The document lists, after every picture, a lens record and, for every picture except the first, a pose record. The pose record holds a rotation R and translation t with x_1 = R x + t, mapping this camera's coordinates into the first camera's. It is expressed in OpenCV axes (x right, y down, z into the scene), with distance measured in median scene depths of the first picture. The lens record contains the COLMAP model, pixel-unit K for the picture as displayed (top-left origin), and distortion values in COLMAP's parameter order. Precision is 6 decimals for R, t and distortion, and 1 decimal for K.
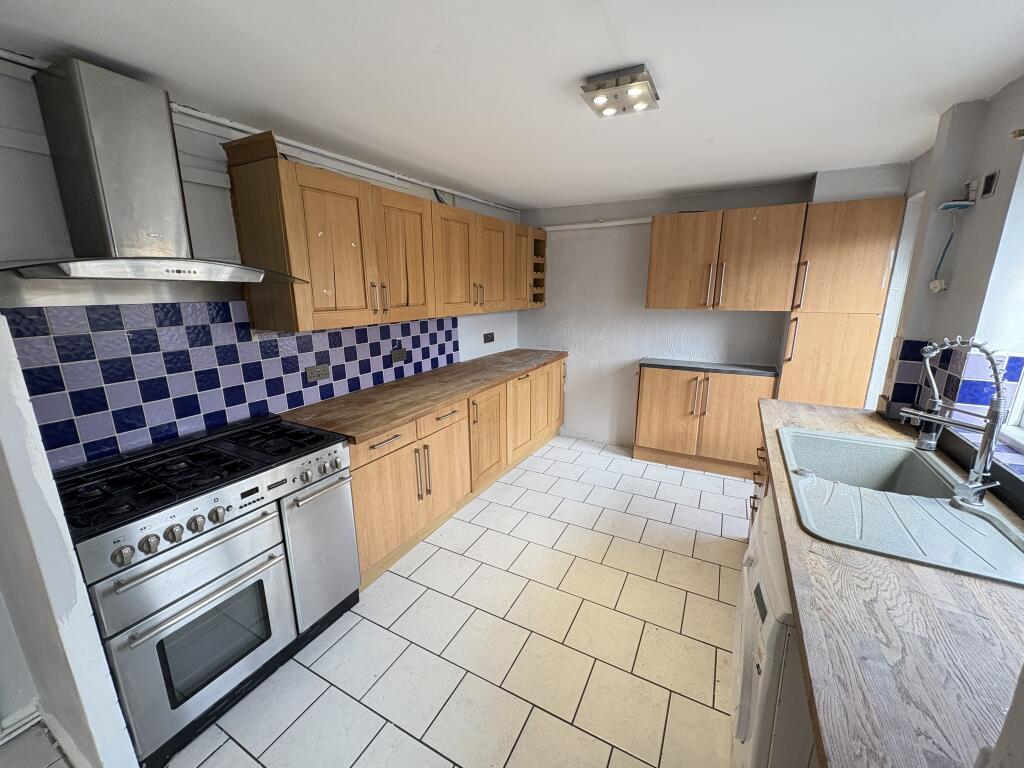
lens RADIAL K [[405.5, 0, 511.6], [0, 405.5, 381.8], [0, 0, 1]] dist [-0.001531, -0.000035]
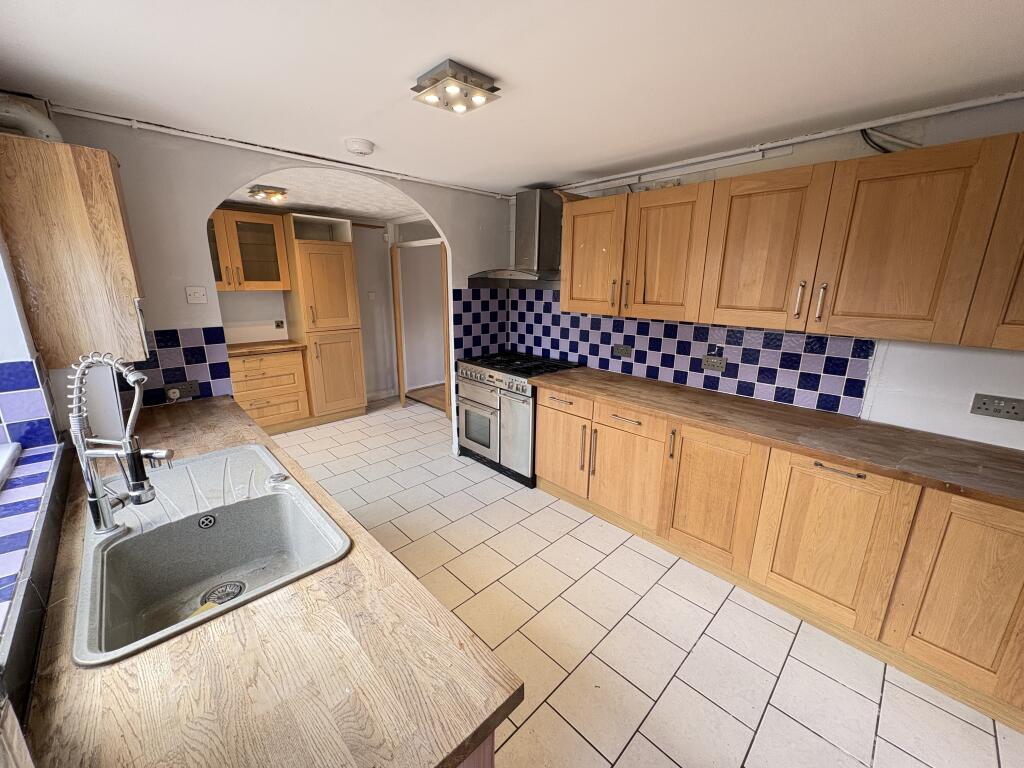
lens RADIAL K [[405.5, 0, 511.6], [0, 405.5, 381.8], [0, 0, 1]] dist [-0.001531, -0.000035]
pose [[-0.298197, 0.237395, -0.924512, 0.820896], [-0.226477, 0.923321, 0.310139, -0.245554], [0.927247, 0.301864, -0.221567, 0.977328]]
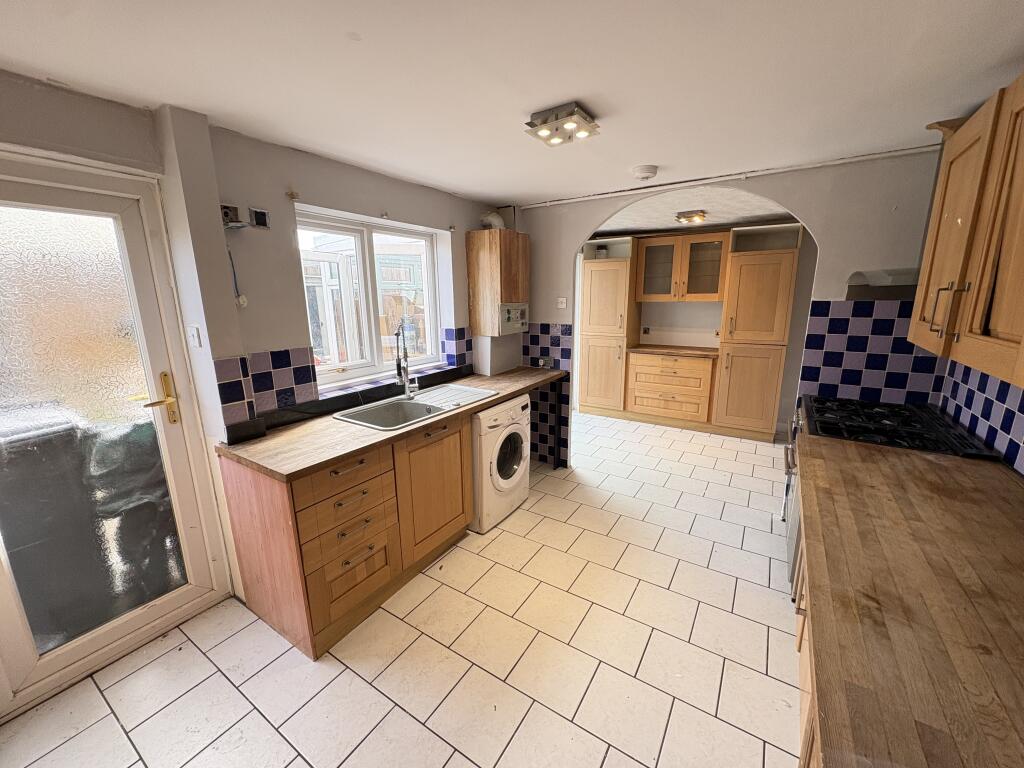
lens RADIAL K [[405.5, 0, 511.6], [0, 405.5, 381.8], [0, 0, 1]] dist [-0.001531, -0.000035]
pose [[-0.996765, 0.002119, 0.080337, 0.201909], [0.036555, 0.902210, 0.429746, -0.349690], [-0.071570, 0.431292, -0.899369, 1.466010]]
